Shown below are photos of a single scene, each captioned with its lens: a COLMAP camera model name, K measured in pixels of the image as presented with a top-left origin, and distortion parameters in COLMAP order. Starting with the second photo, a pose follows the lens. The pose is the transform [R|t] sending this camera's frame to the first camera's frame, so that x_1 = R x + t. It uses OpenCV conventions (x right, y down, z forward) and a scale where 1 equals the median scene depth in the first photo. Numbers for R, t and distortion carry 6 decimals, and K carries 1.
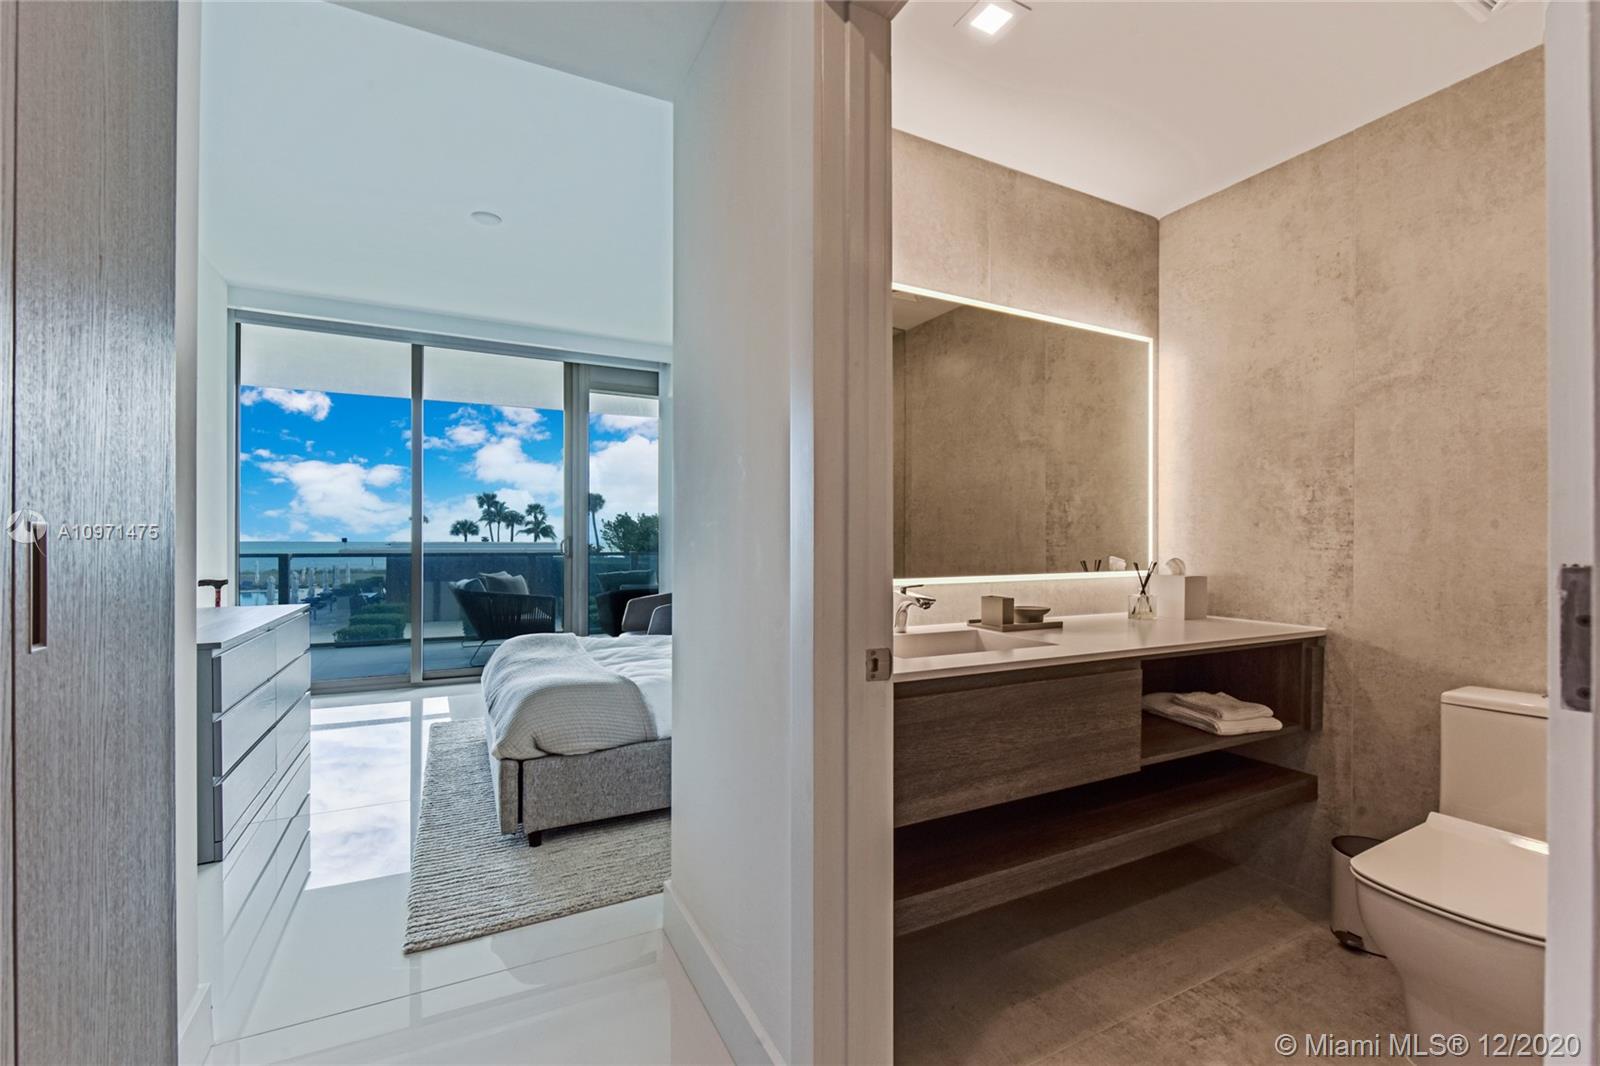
lens RADIAL K [[671.5, 0, 760.5], [0, 671.5, 537.9], [0, 0, 1]] dist [-0.003145, -0.000525]
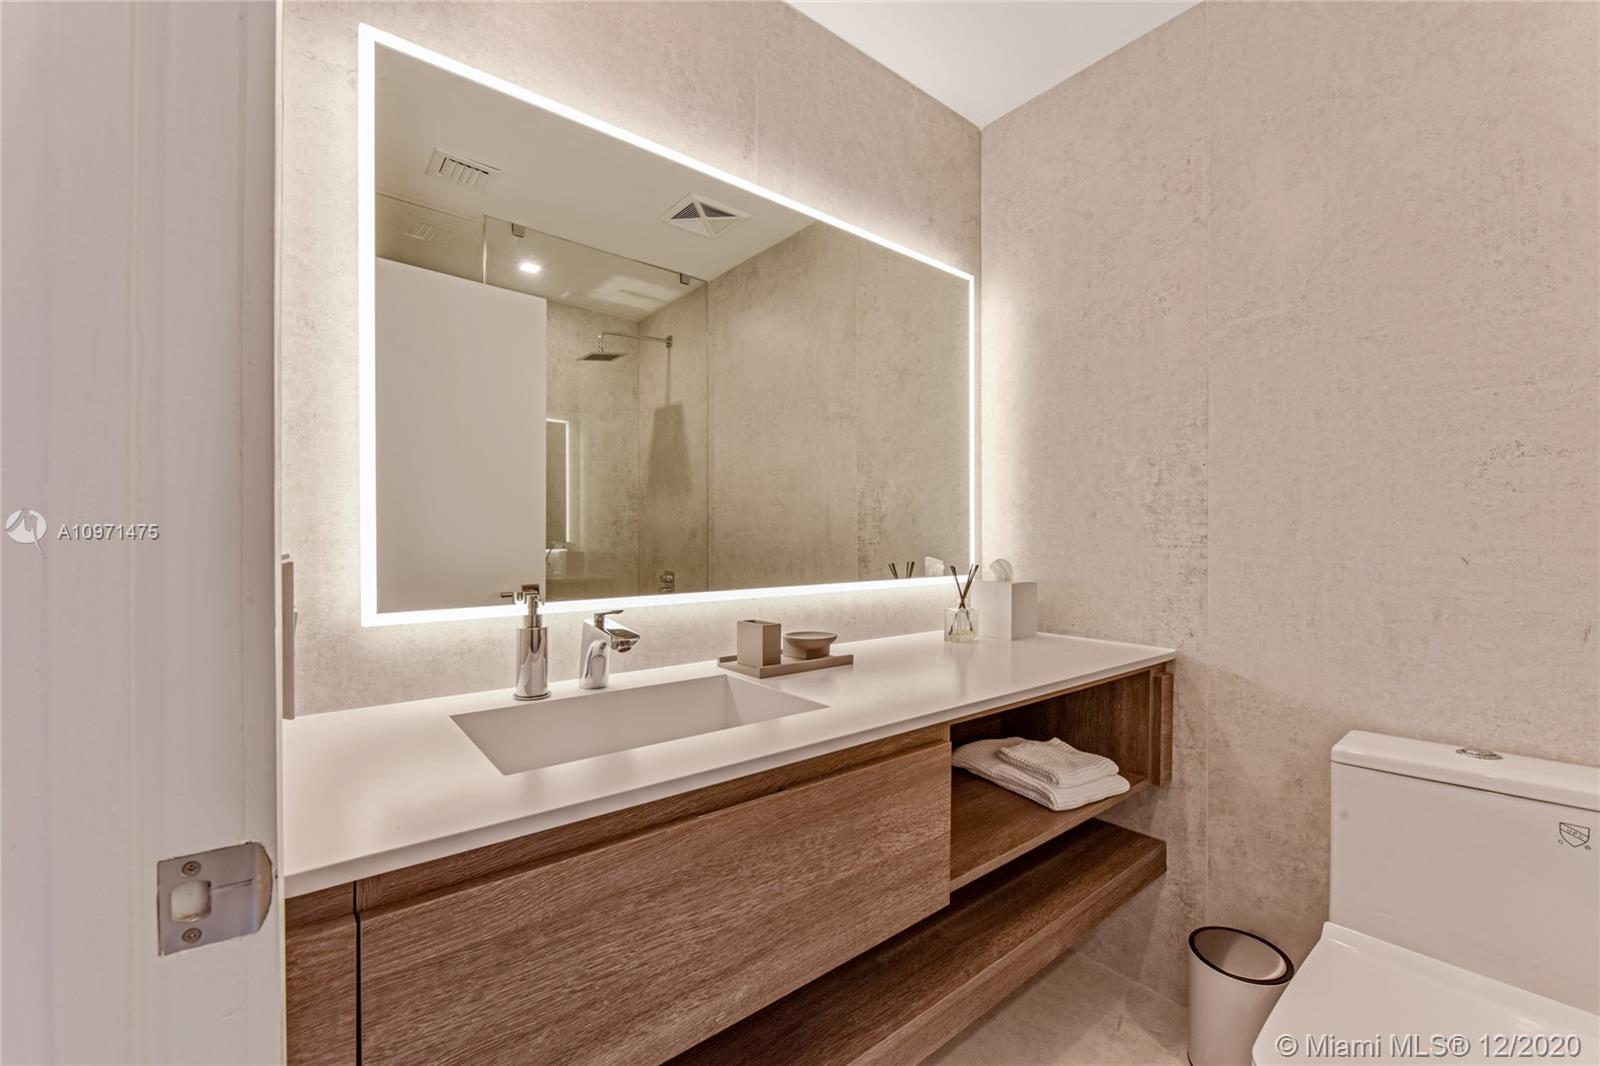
lens RADIAL K [[662.2, 0, 800.0], [0, 662.2, 533.0], [0, 0, 1]] dist [-0.001064, -0.000256]
pose [[0.967715, -0.000859, 0.252044, 0.235562], [0.002143, 0.999986, -0.004821, 0.003906], [-0.252037, 0.005205, 0.967704, 0.371453]]
